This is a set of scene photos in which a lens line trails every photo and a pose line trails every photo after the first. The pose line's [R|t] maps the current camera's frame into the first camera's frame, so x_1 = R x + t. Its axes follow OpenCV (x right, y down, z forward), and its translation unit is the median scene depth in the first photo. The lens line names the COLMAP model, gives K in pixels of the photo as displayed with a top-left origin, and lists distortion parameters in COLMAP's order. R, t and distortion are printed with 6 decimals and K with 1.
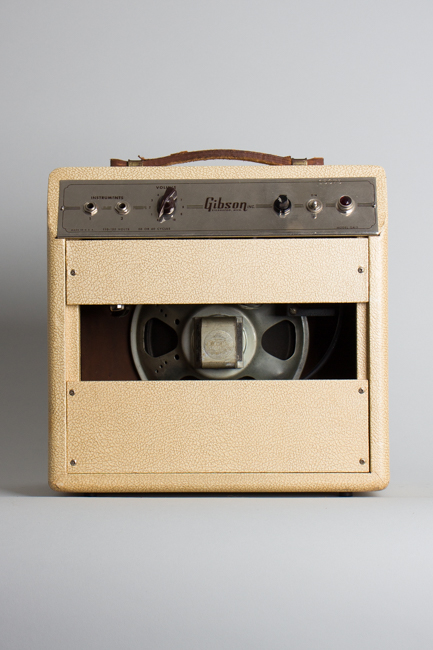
lens RADIAL K [[1364.7, 0, 209.4], [0, 1364.7, 328.8], [0, 0, 1]] dist [0.303545, 0.000000]
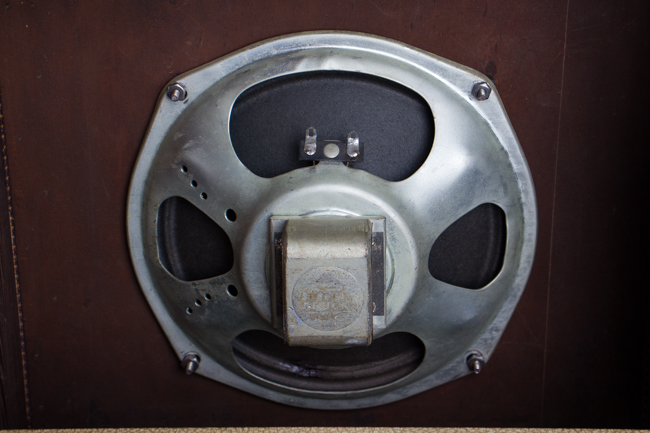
lens RADIAL K [[1532.2, 0, 325.4], [0, 1532.2, 216.5], [0, 0, 1]] dist [0.269378, 0.000000]
pose [[0.999980, -0.004982, -0.003795, 0.008155], [0.005829, 0.961979, 0.273060, -0.145934], [0.002290, -0.273077, 0.961989, 0.579953]]
